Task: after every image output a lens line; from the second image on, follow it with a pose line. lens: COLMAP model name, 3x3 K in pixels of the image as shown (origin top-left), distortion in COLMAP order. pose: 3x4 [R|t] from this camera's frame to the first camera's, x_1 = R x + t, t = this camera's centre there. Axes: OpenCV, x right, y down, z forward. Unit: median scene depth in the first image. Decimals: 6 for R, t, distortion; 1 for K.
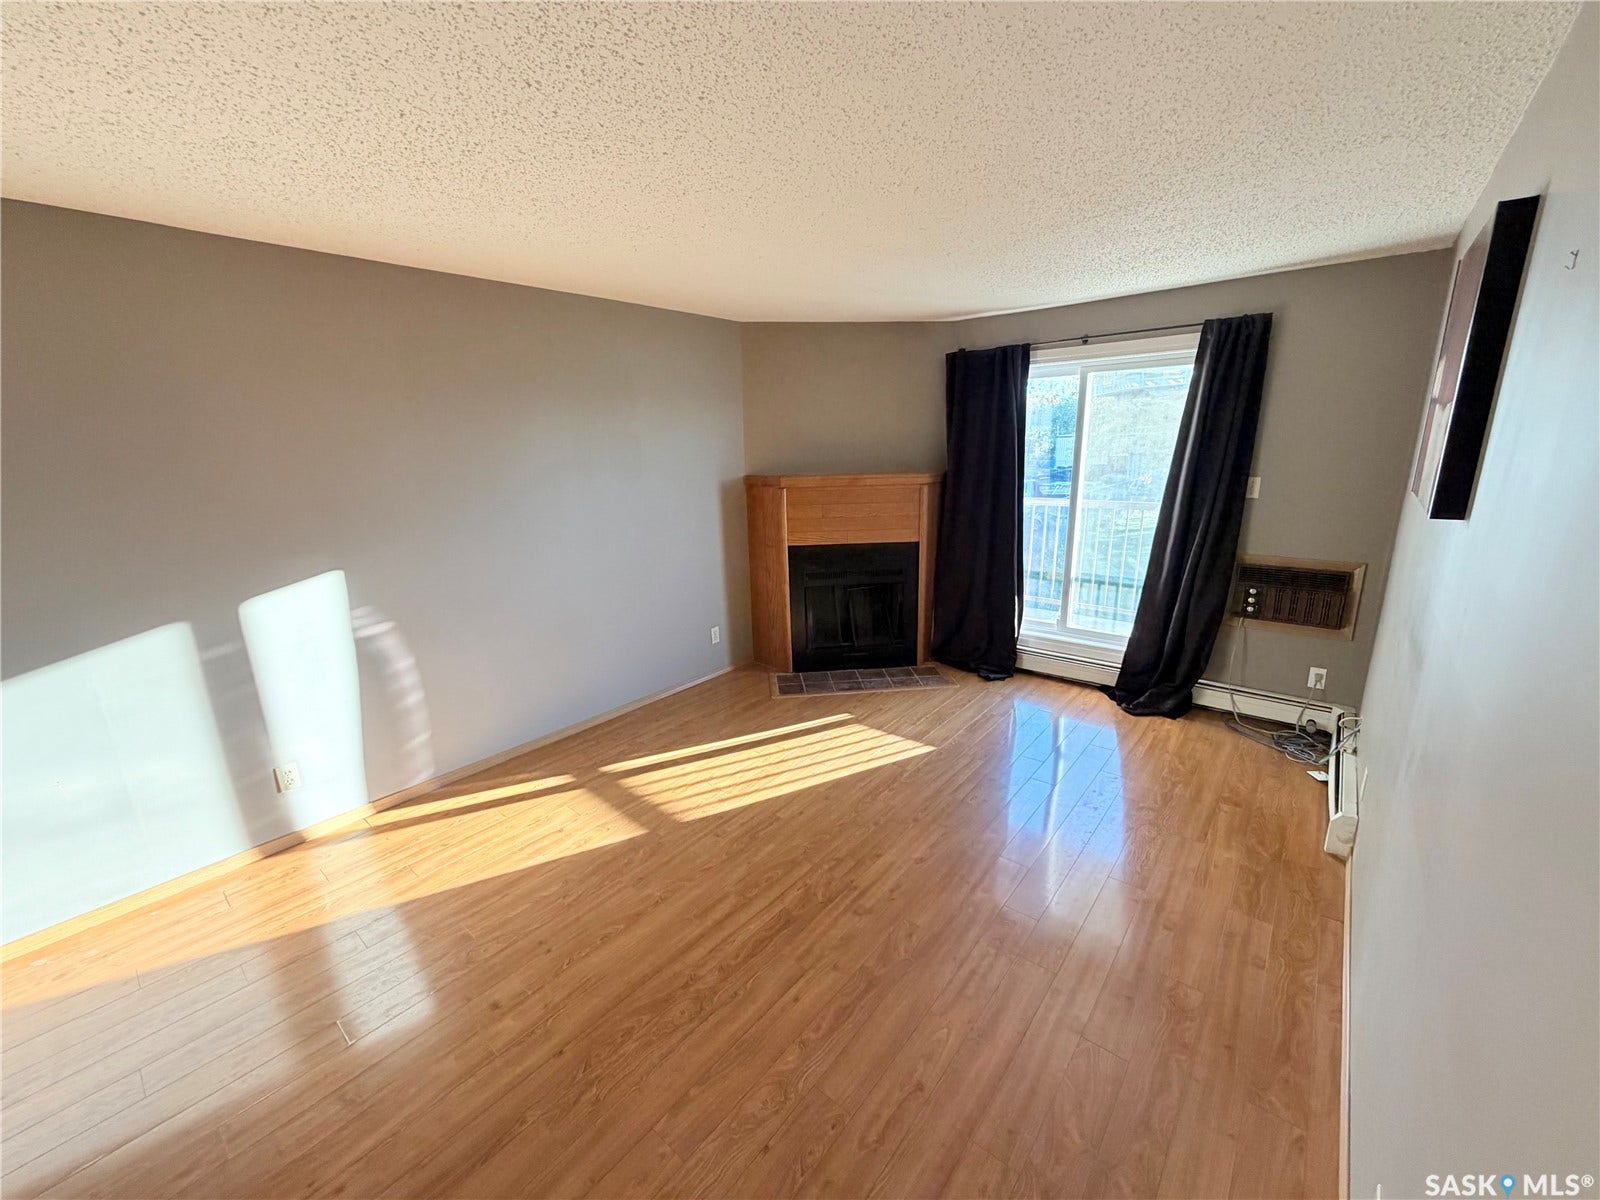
lens RADIAL K [[638.5, 0, 798.5], [0, 638.5, 604.1], [0, 0, 1]] dist [0.001030, -0.000475]
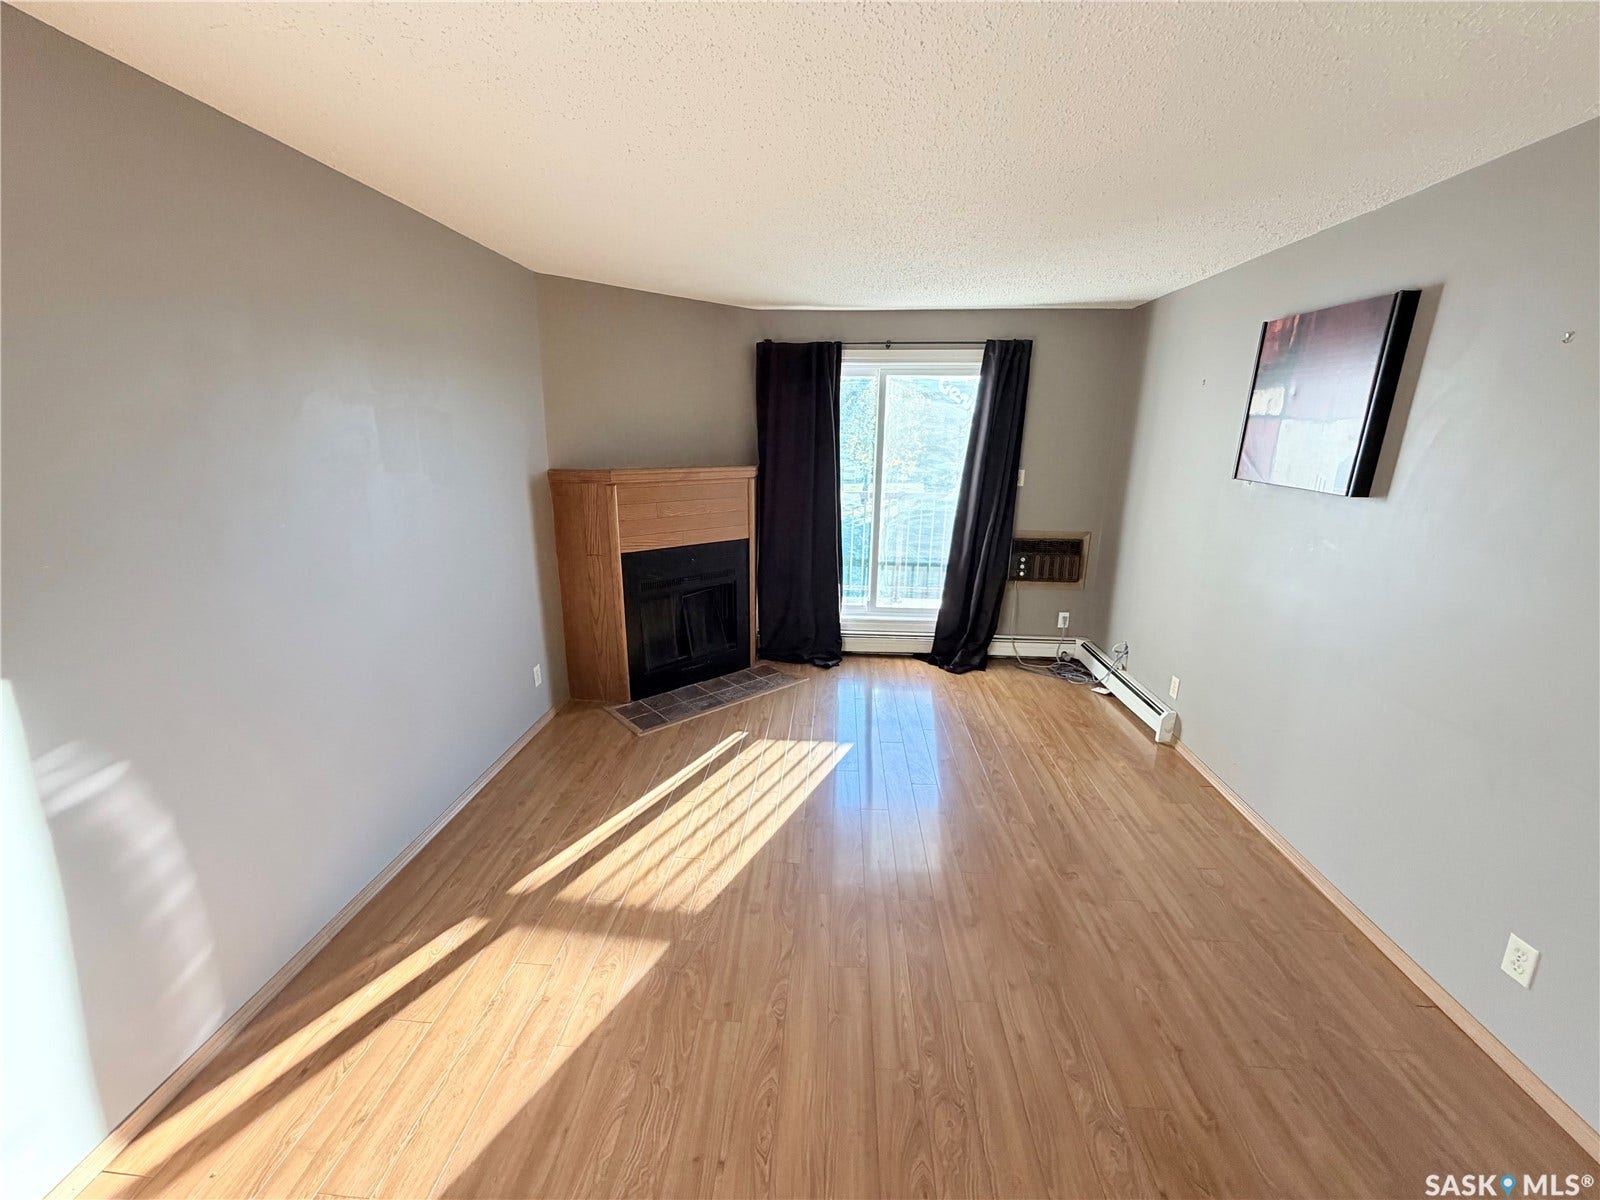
lens RADIAL K [[638.5, 0, 797.5], [0, 638.5, 602.3], [0, 0, 1]] dist [0.001030, -0.000475]
pose [[0.807134, -0.123092, 0.577393, -0.403869], [0.118579, 0.991893, 0.045695, -0.048274], [-0.578336, 0.031585, 0.815187, 0.232394]]
